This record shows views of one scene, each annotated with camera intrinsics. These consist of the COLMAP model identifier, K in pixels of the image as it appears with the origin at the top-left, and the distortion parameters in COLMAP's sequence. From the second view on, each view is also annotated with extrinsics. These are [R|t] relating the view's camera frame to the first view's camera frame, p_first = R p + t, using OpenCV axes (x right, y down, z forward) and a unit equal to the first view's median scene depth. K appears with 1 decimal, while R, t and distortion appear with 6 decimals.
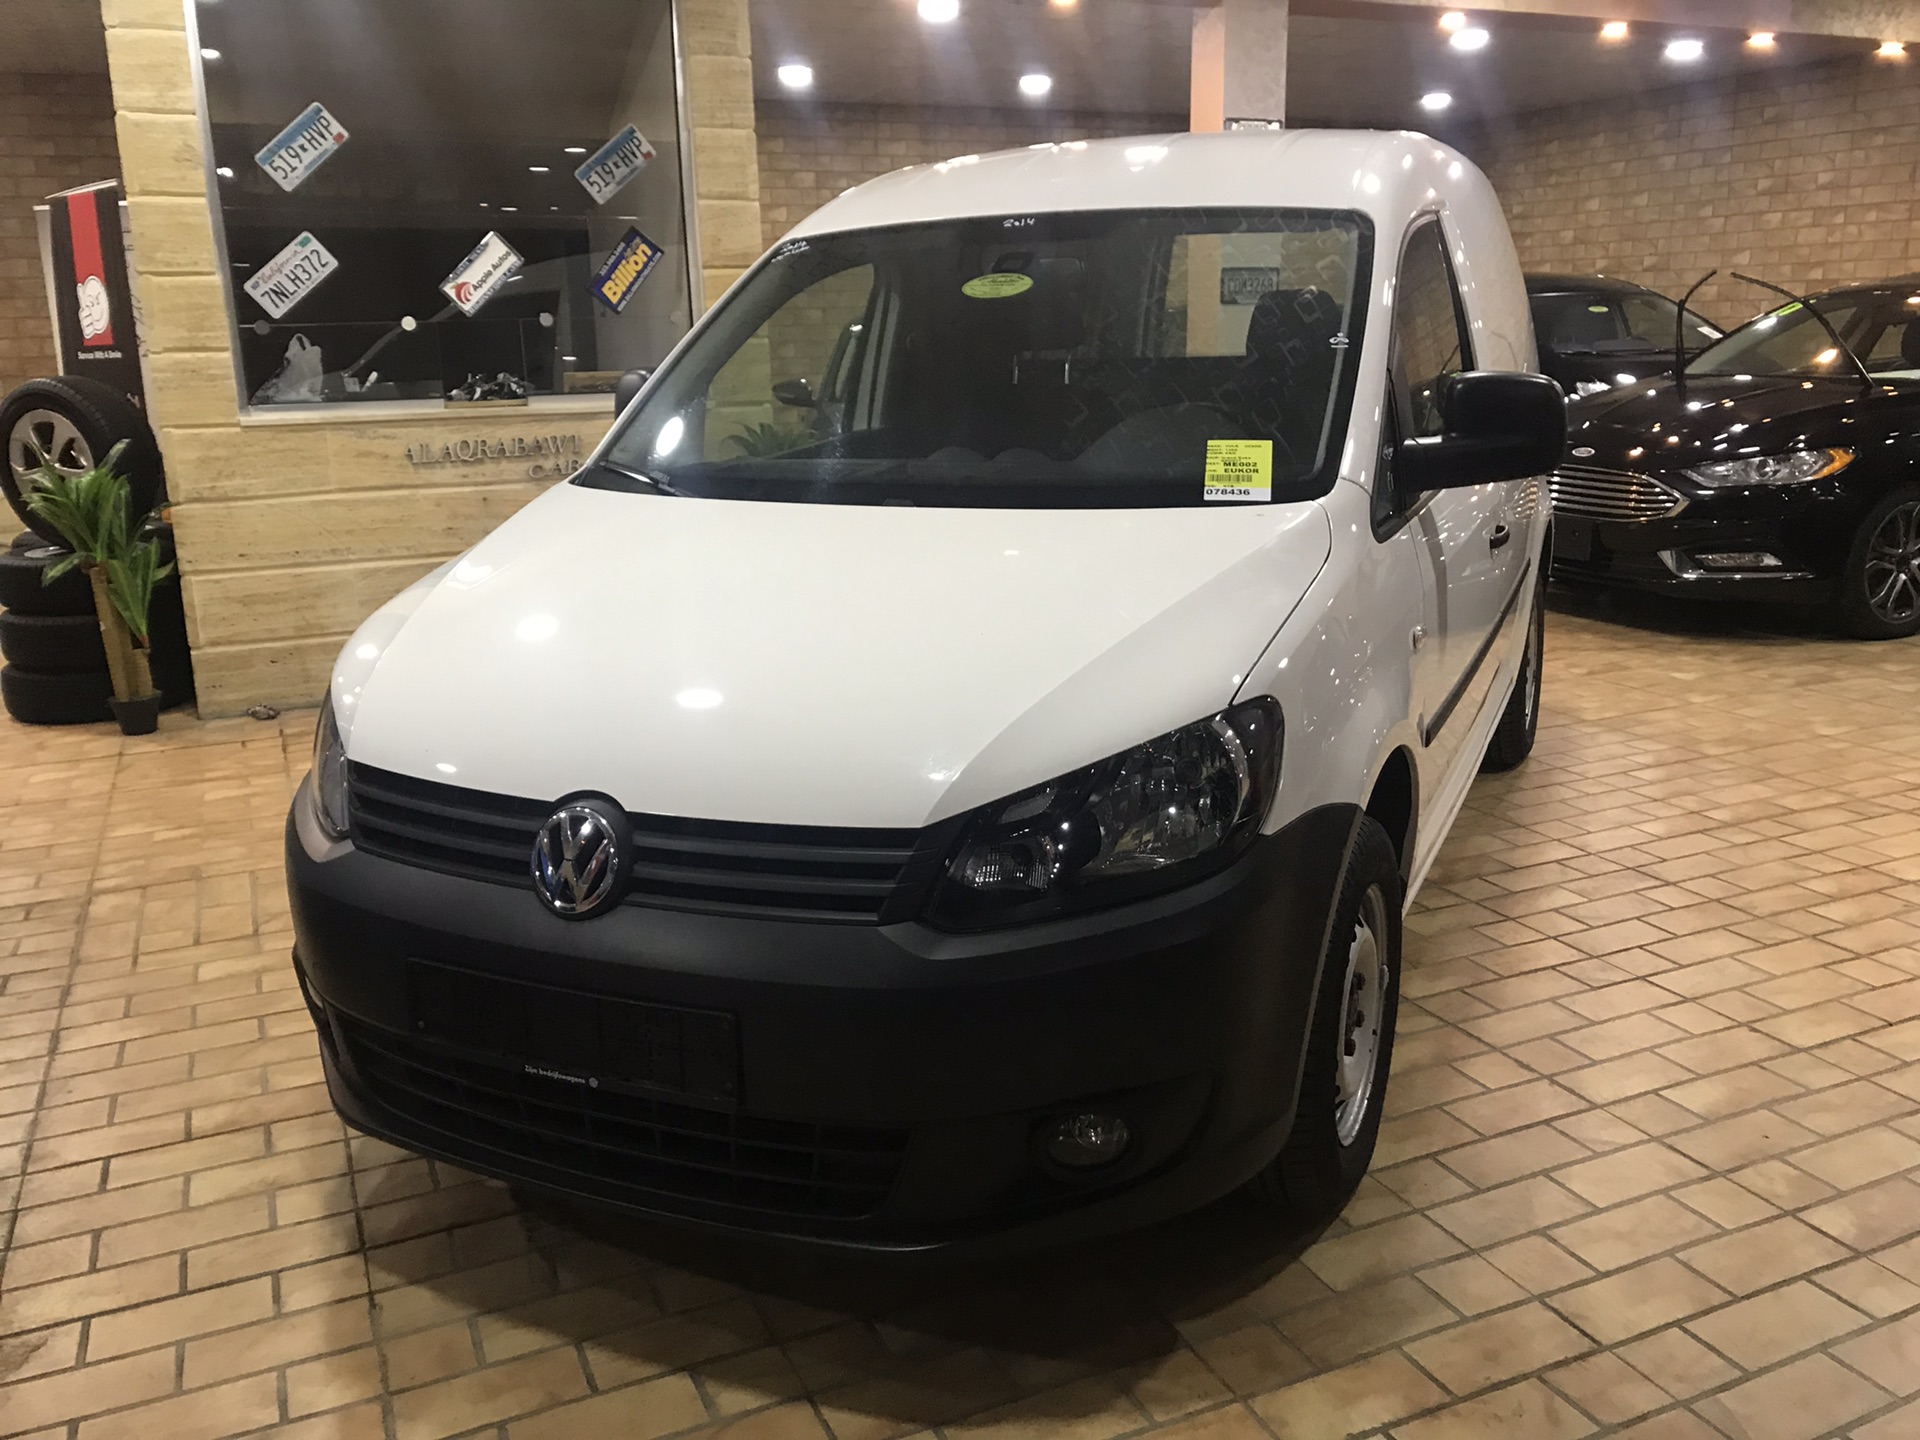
lens RADIAL K [[1584.5, 0, 957.2], [0, 1584.5, 720.6], [0, 0, 1]] dist [0.016443, -0.007629]
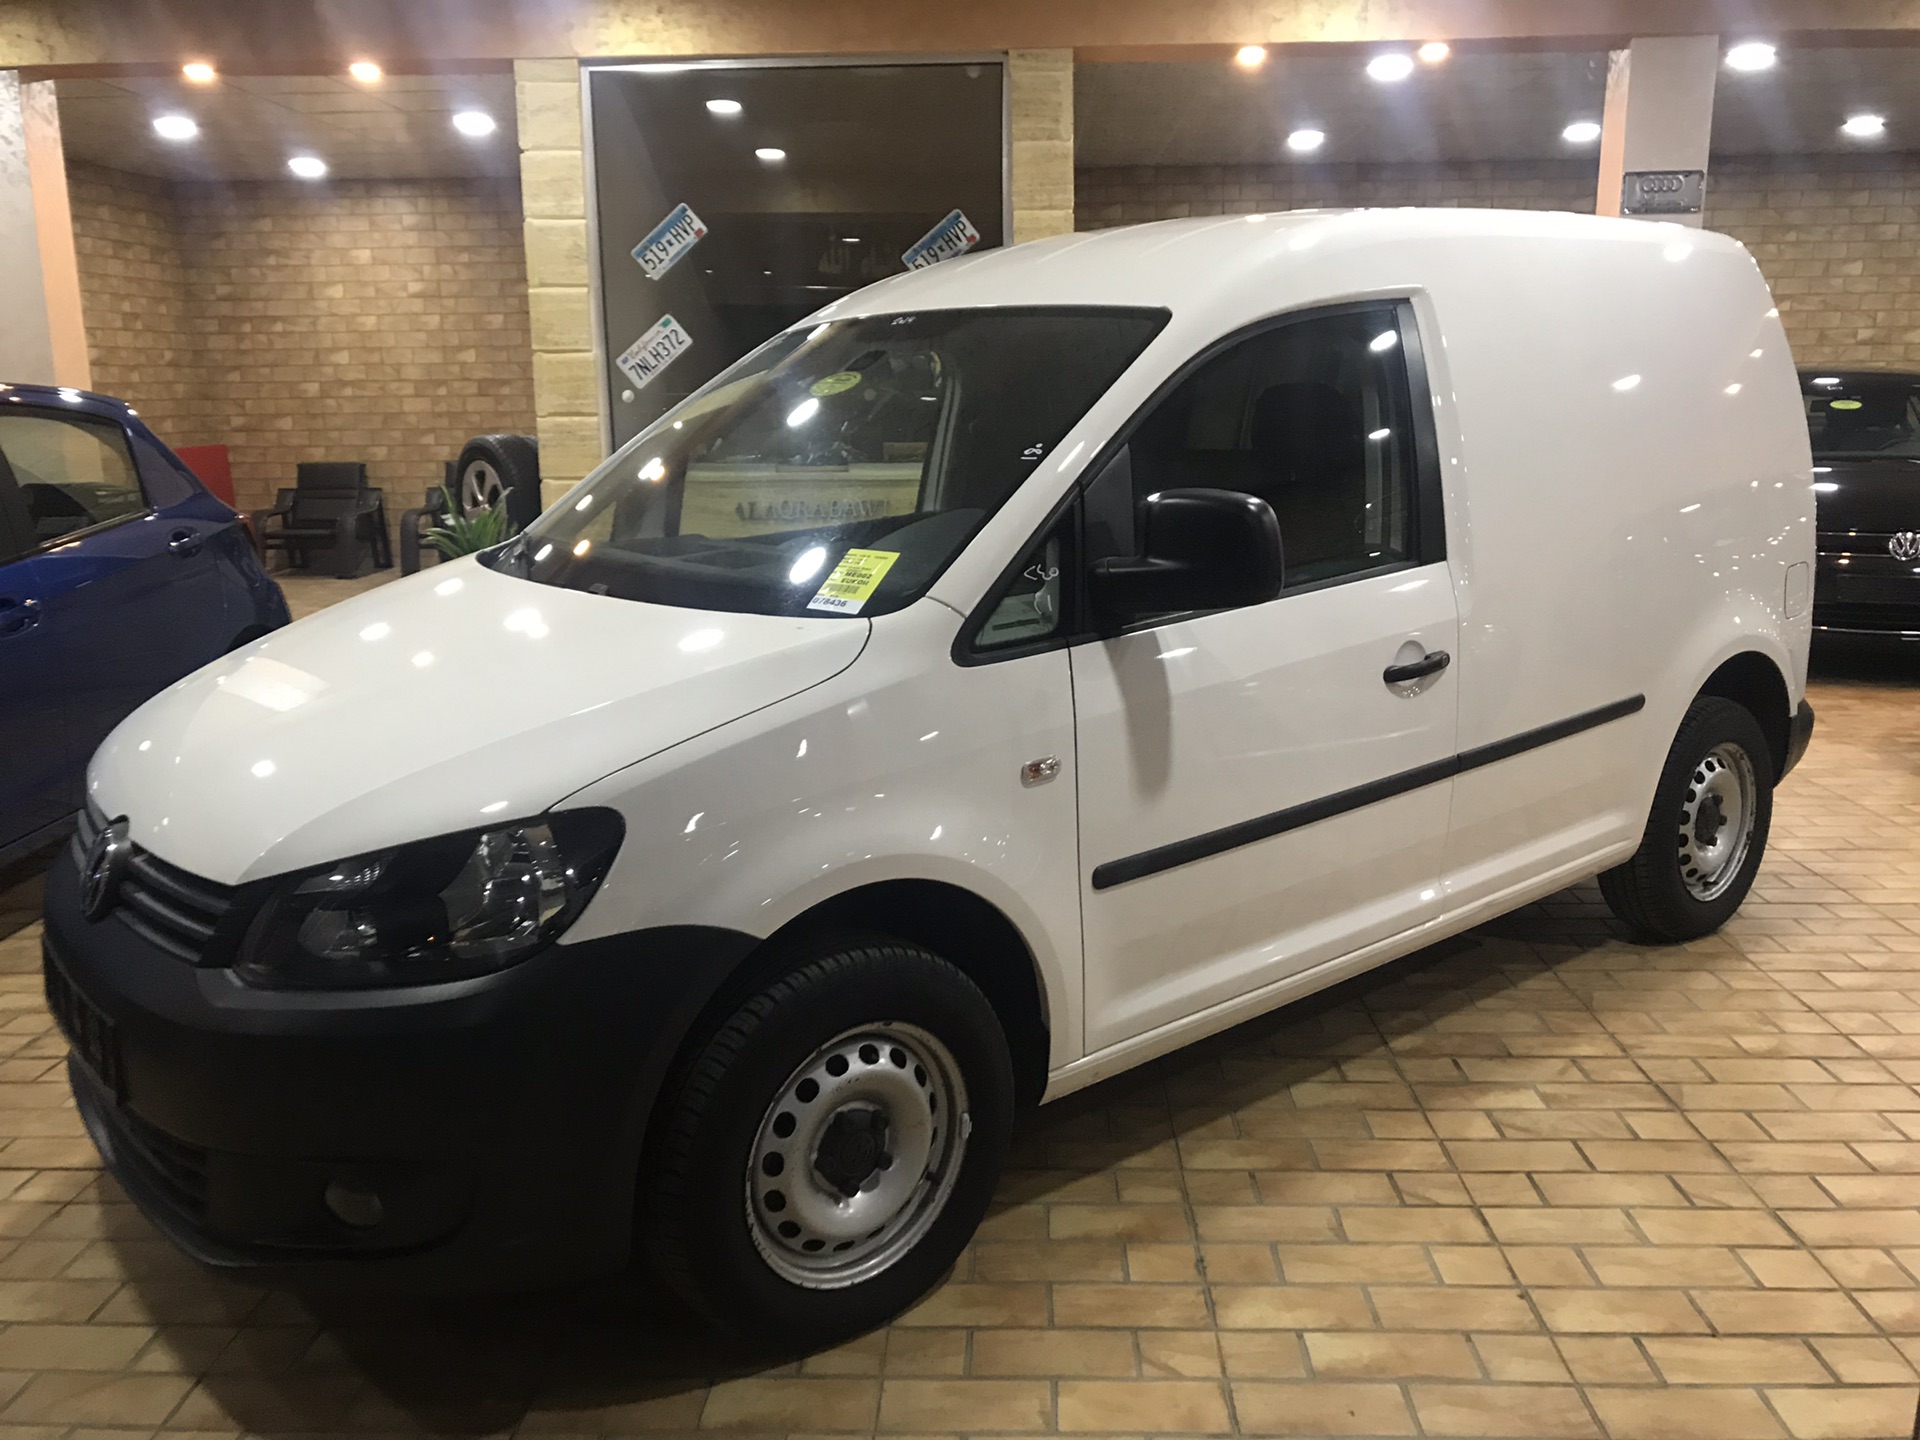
lens RADIAL K [[1584.5, 0, 963.8], [0, 1584.5, 716.1], [0, 0, 1]] dist [0.016443, -0.007629]
pose [[0.898212, 0.100303, -0.427966, 0.323079], [-0.114284, 0.993423, -0.007028, -0.036329], [0.424447, 0.055223, 0.903767, 0.070327]]
